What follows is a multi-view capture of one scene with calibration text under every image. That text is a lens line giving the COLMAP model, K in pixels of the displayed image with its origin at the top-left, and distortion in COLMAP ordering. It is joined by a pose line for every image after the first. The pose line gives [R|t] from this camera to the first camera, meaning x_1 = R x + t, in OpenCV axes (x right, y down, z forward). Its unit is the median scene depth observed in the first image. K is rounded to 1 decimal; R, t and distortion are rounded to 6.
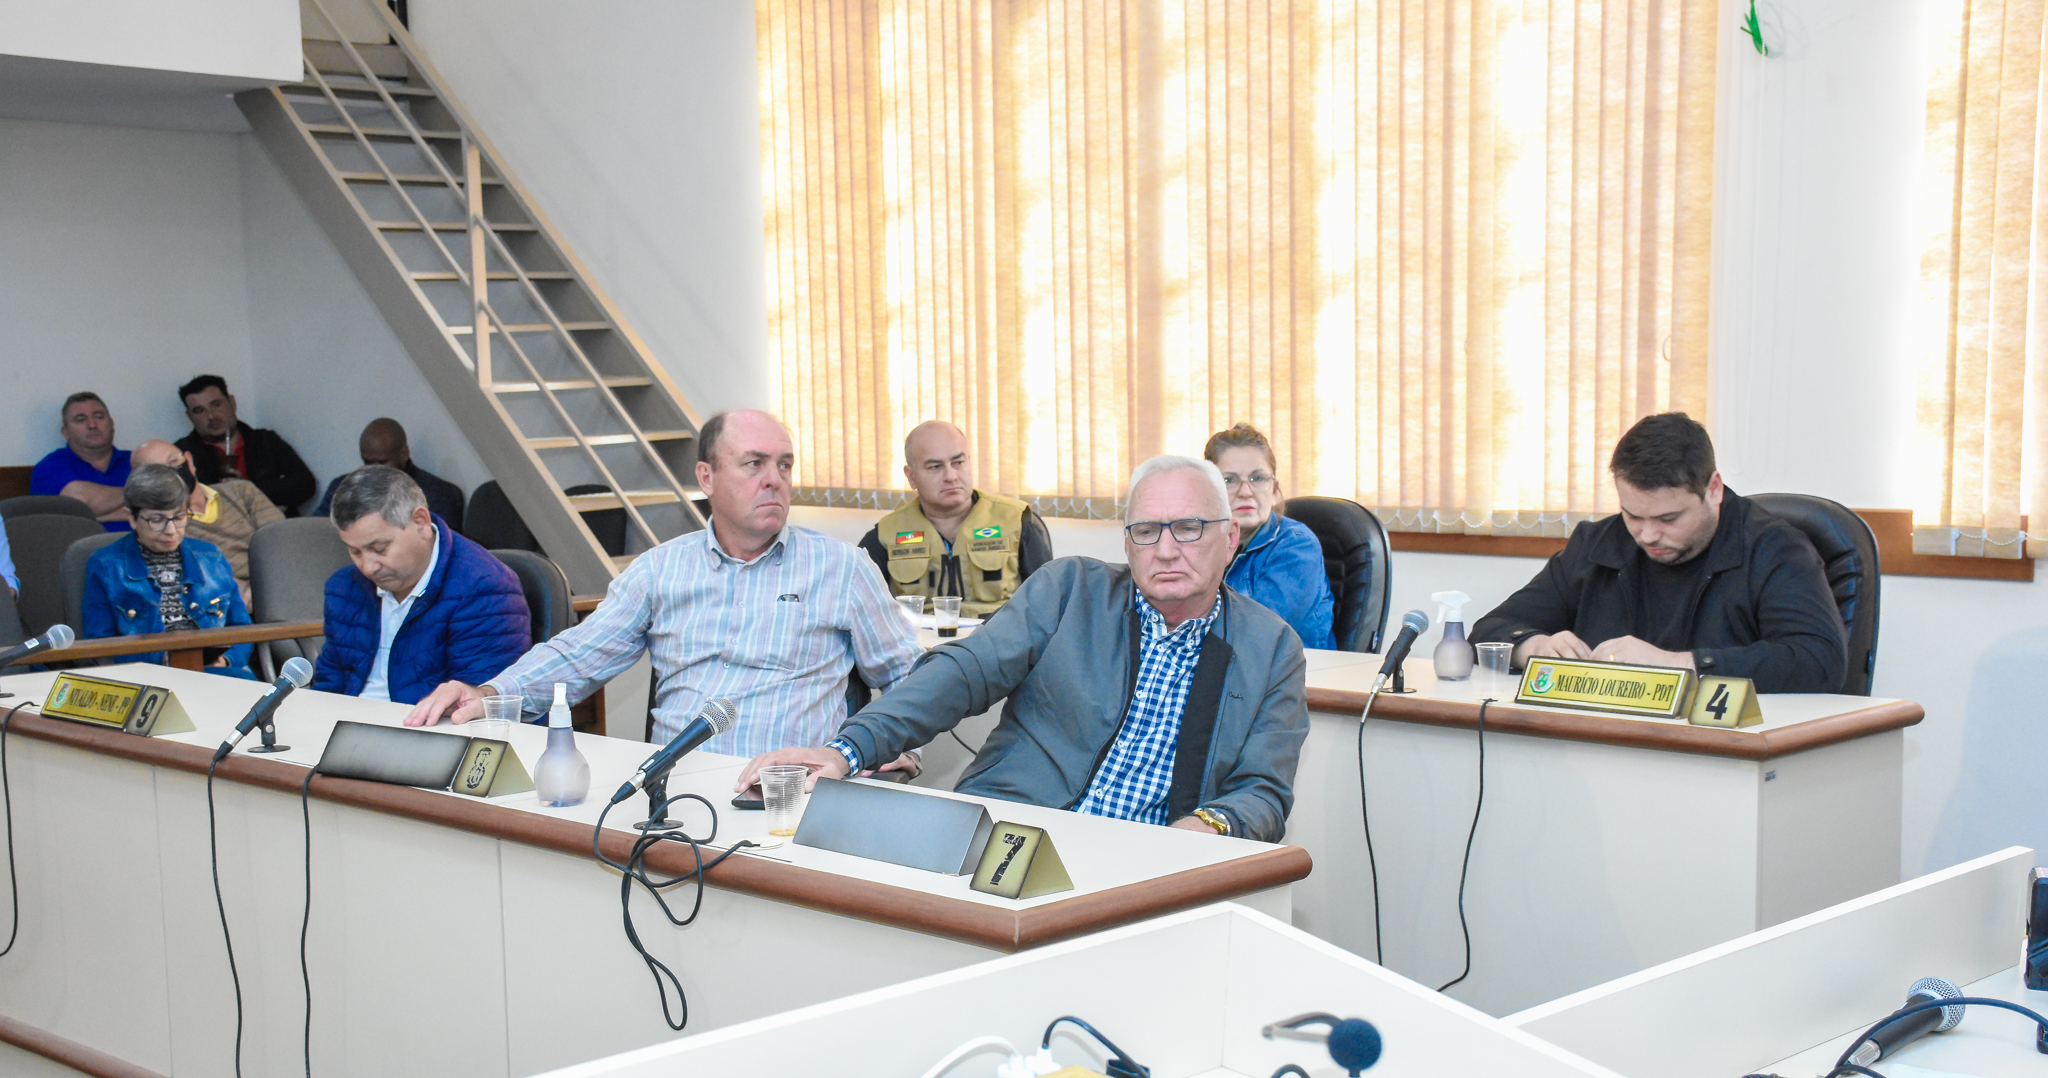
lens RADIAL K [[2483.8, 0, 1023.7], [0, 2483.8, 667.8], [0, 0, 1]] dist [0.229655, 0.038045]
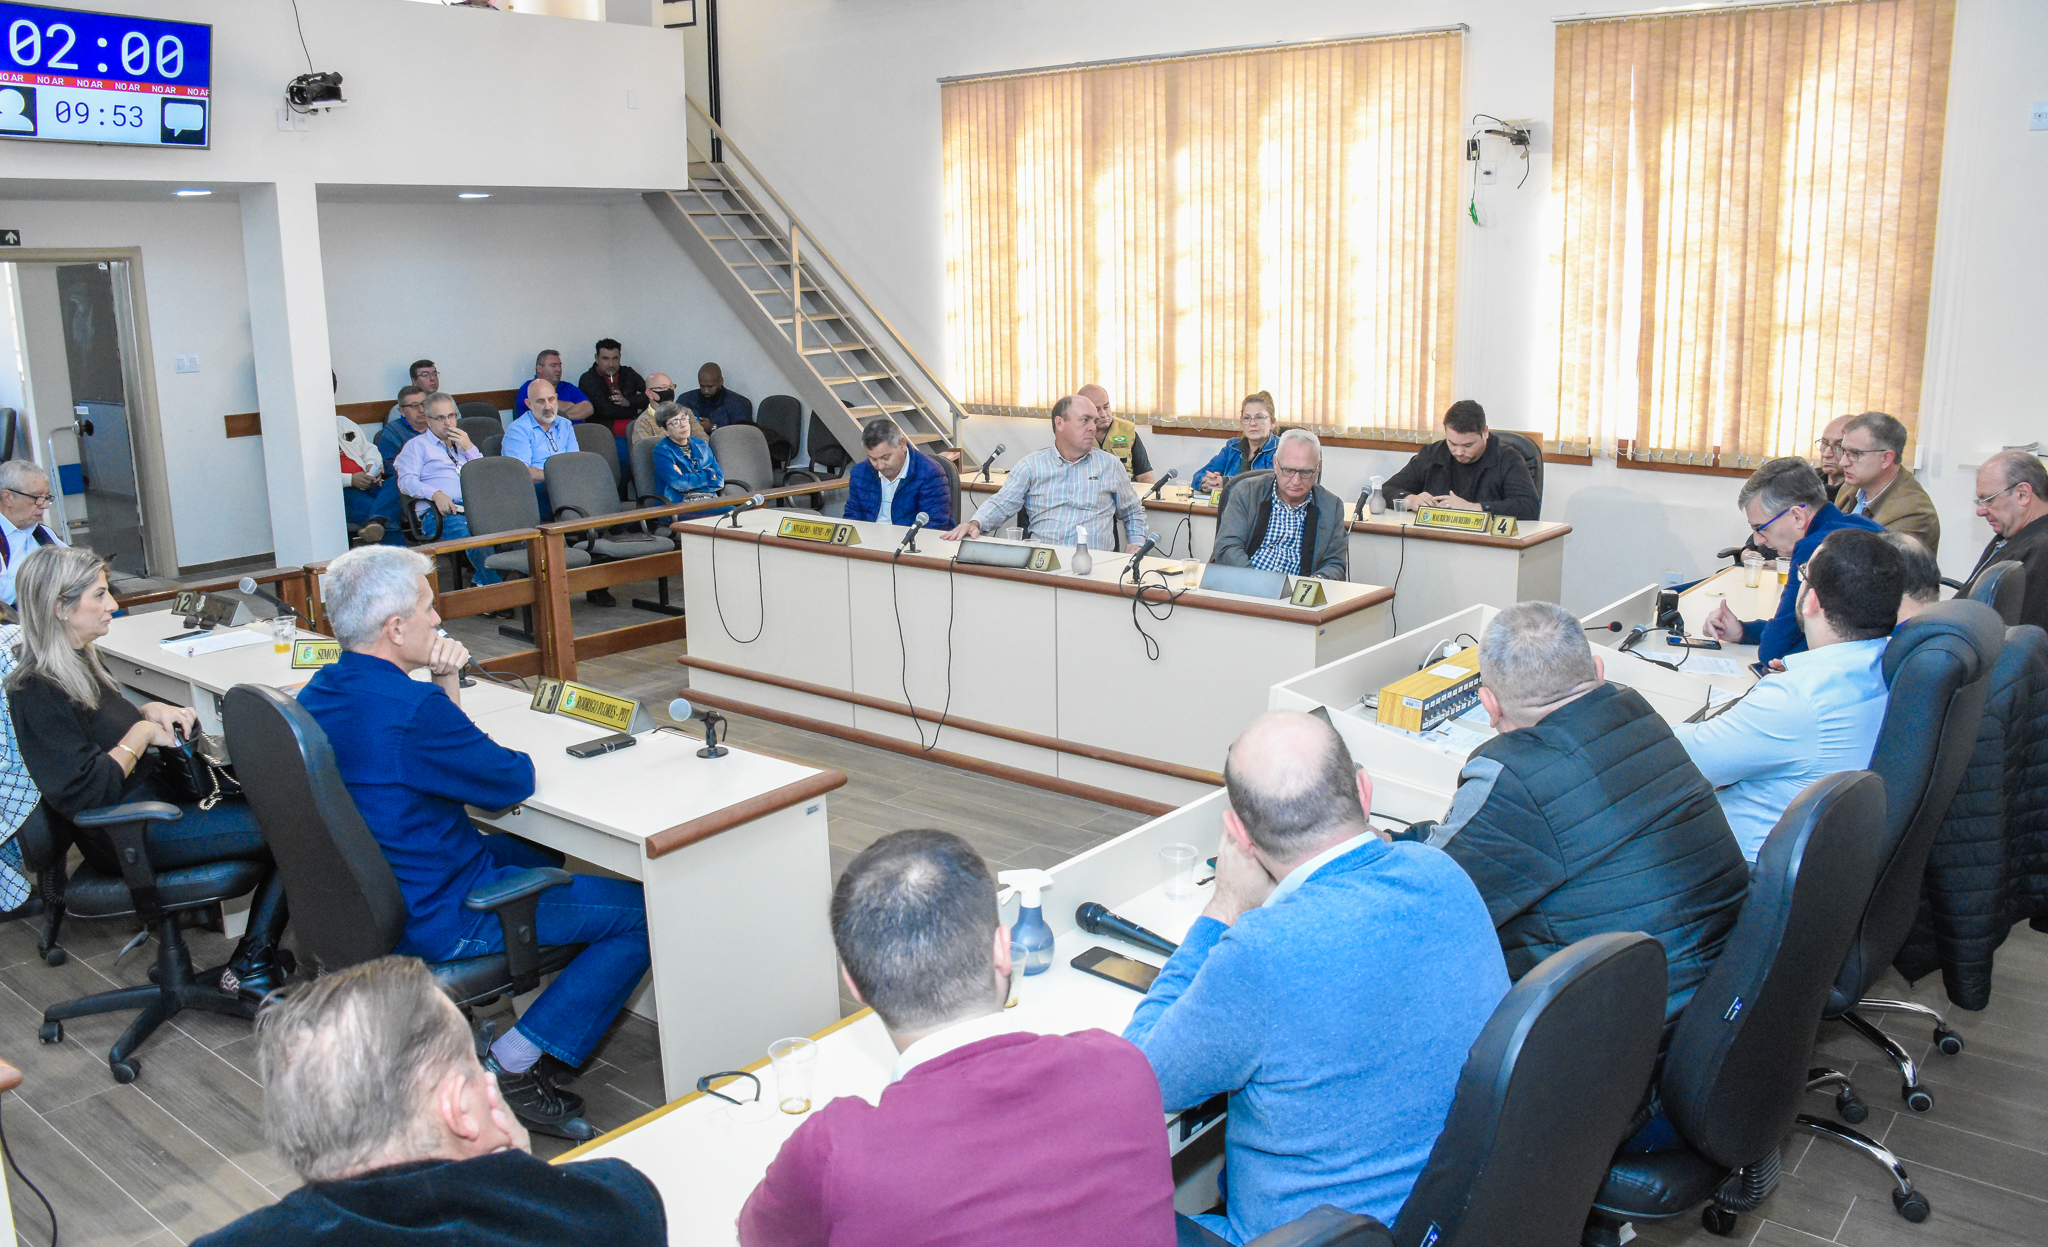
lens RADIAL K [[1594.7, 0, 1024.0], [0, 1594.7, 623.5], [0, 0, 1]] dist [-0.000172, -0.000762]
pose [[0.995654, -0.017279, 0.091516, -0.209108], [0.008372, 0.995266, 0.096831, -0.028766], [-0.092756, -0.095644, 0.991085, -0.325408]]
